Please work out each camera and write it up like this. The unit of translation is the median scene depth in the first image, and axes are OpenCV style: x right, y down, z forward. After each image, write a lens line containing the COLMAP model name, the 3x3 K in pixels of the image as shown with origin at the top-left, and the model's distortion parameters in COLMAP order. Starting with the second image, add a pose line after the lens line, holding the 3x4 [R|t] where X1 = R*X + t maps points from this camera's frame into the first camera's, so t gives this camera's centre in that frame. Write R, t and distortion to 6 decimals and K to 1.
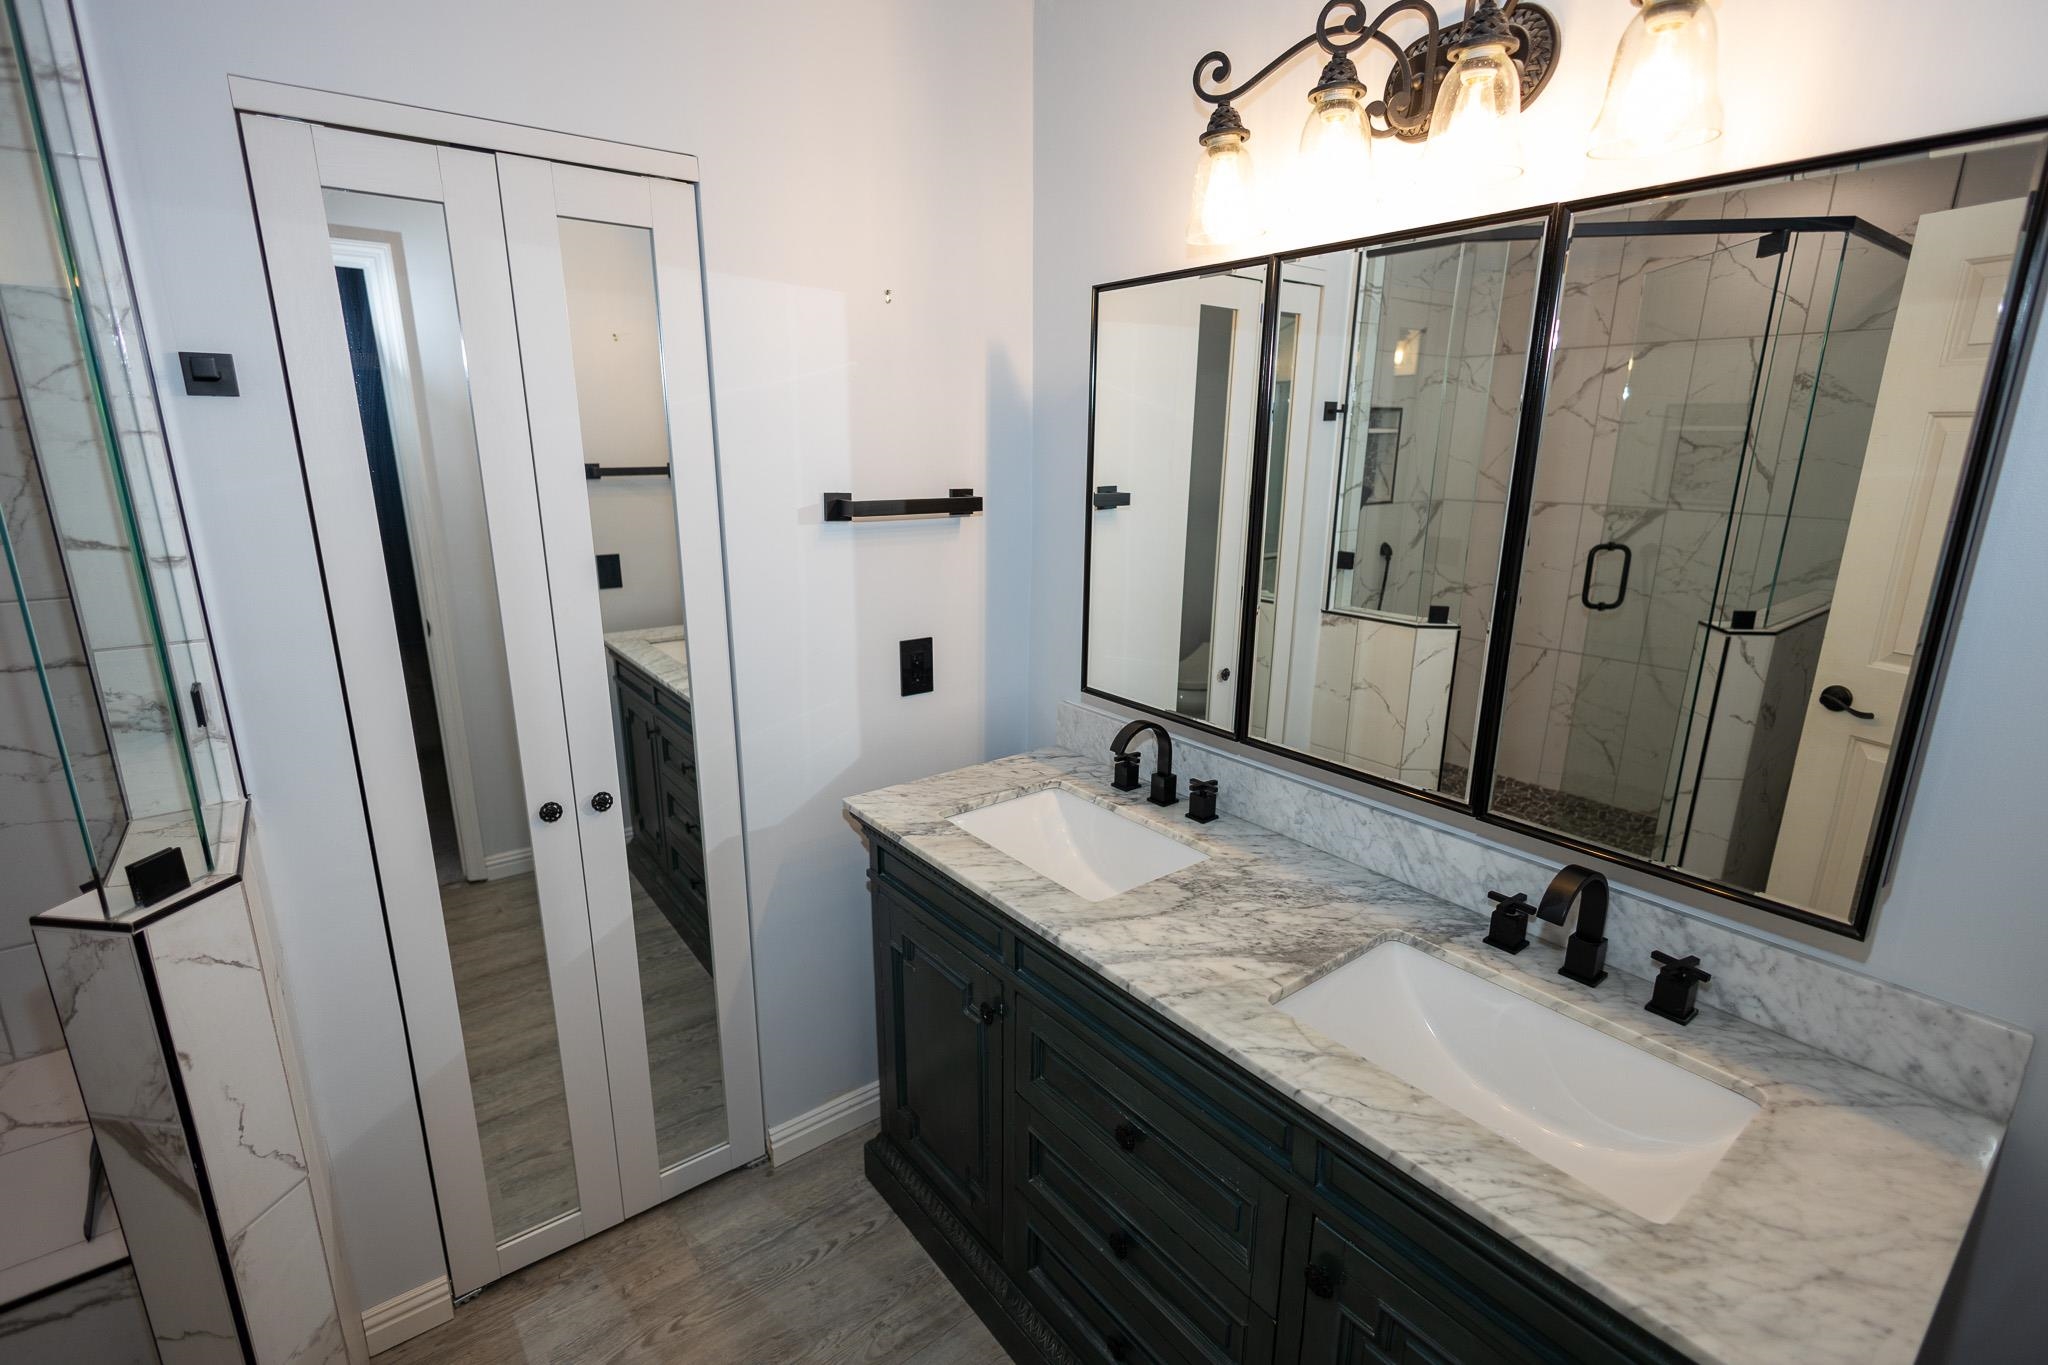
lens RADIAL K [[933.9, 0, 1019.2], [0, 933.9, 687.9], [0, 0, 1]] dist [0.012853, -0.004815]
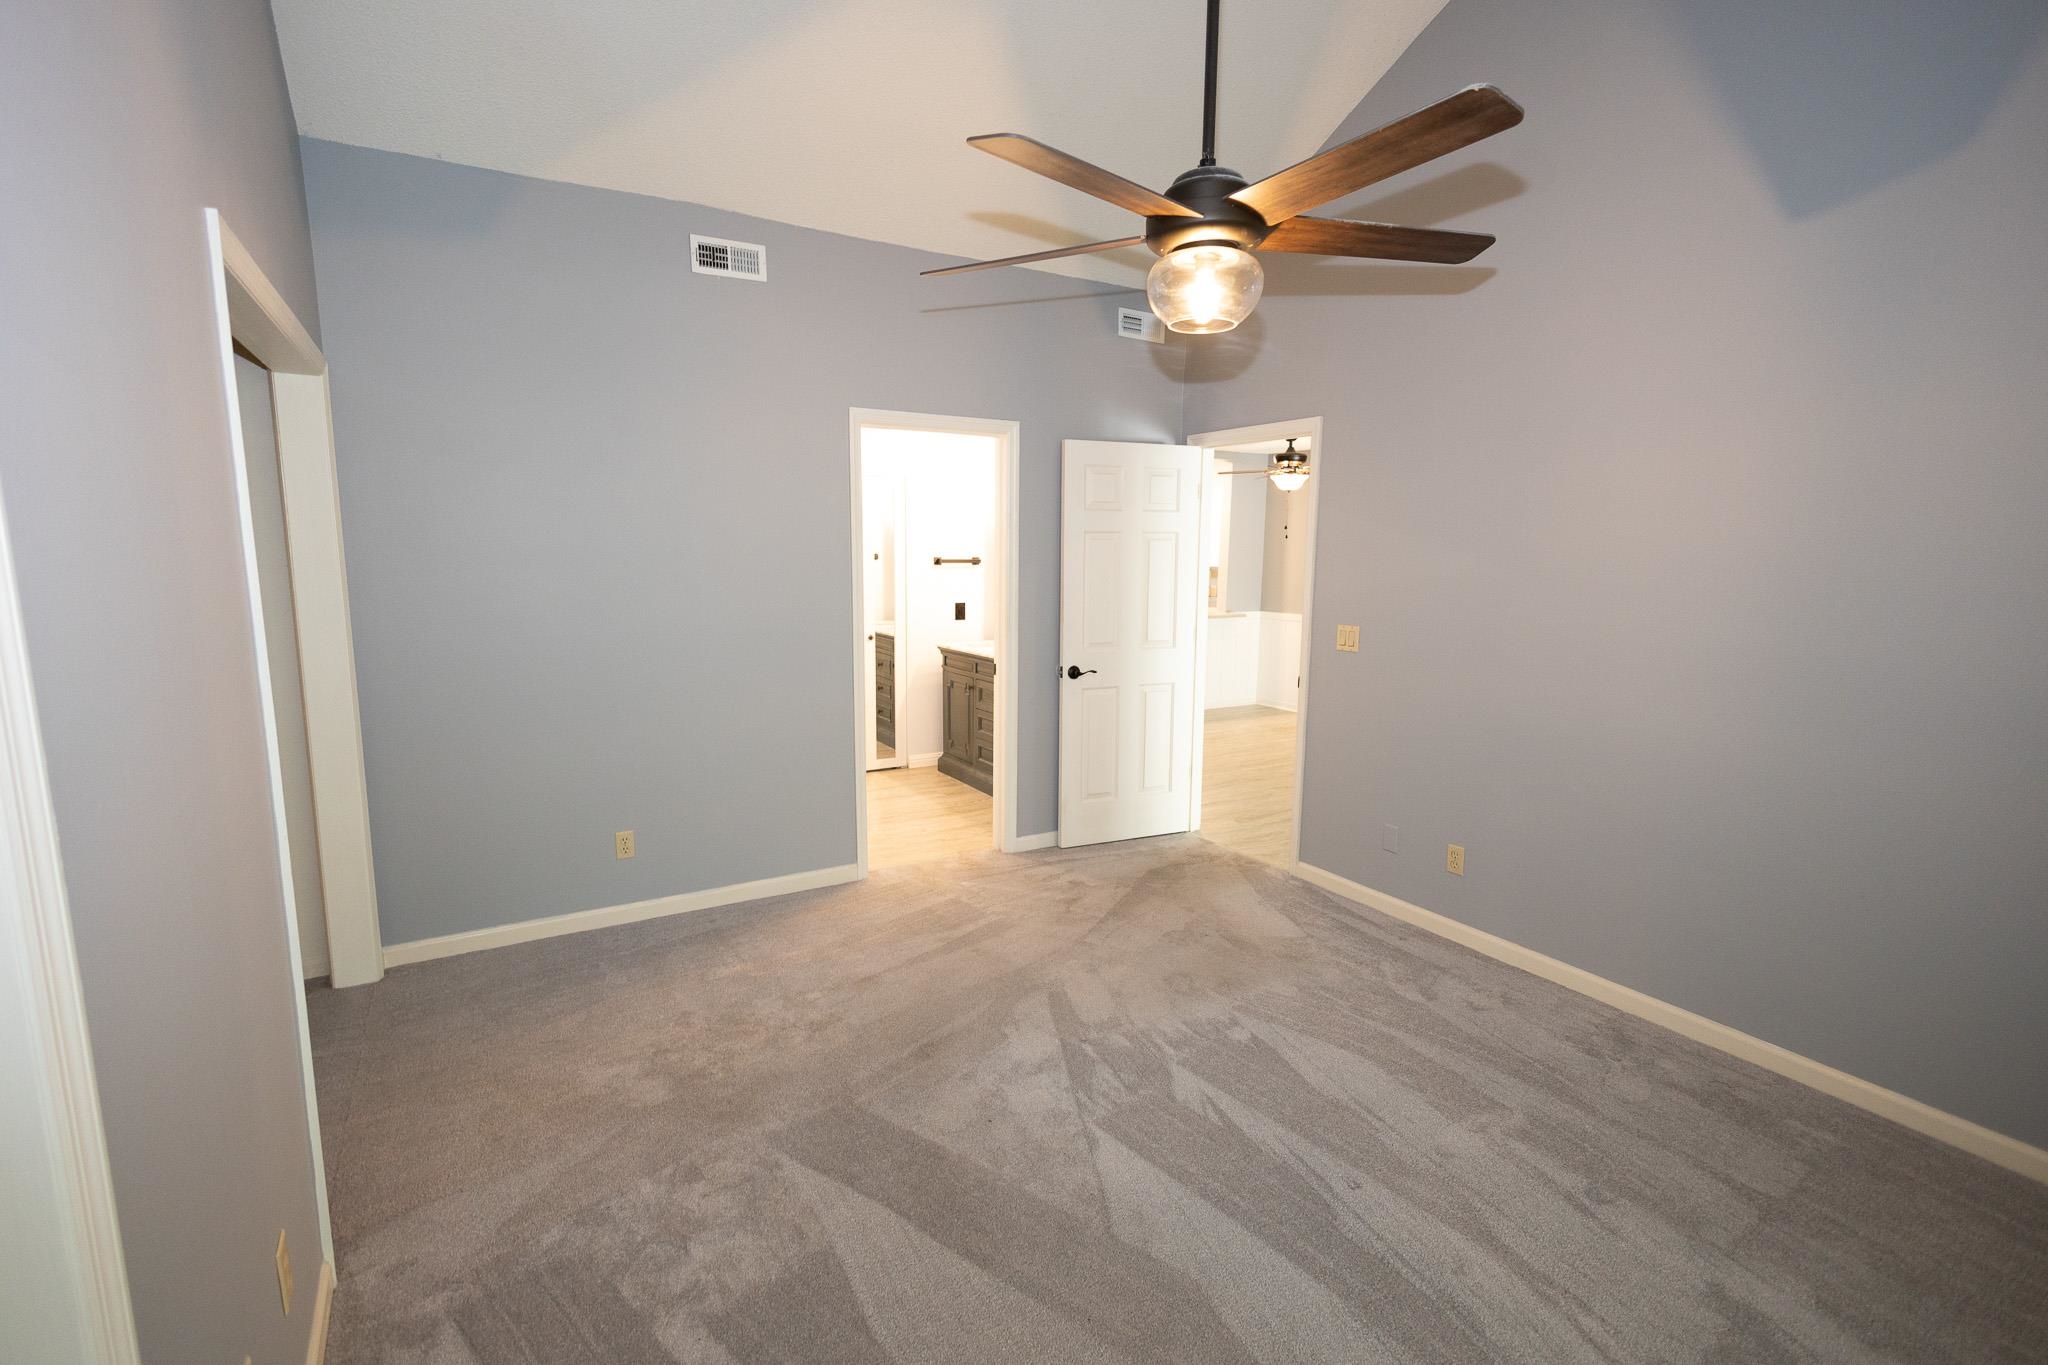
lens RADIAL K [[933.9, 0, 1019.2], [0, 933.9, 687.9], [0, 0, 1]] dist [0.012853, -0.004815]
pose [[0.992255, 0.020313, -0.122544, 0.496399], [-0.033433, 0.993806, -0.105984, 0.579047], [0.119632, 0.109260, 0.986788, -2.143782]]
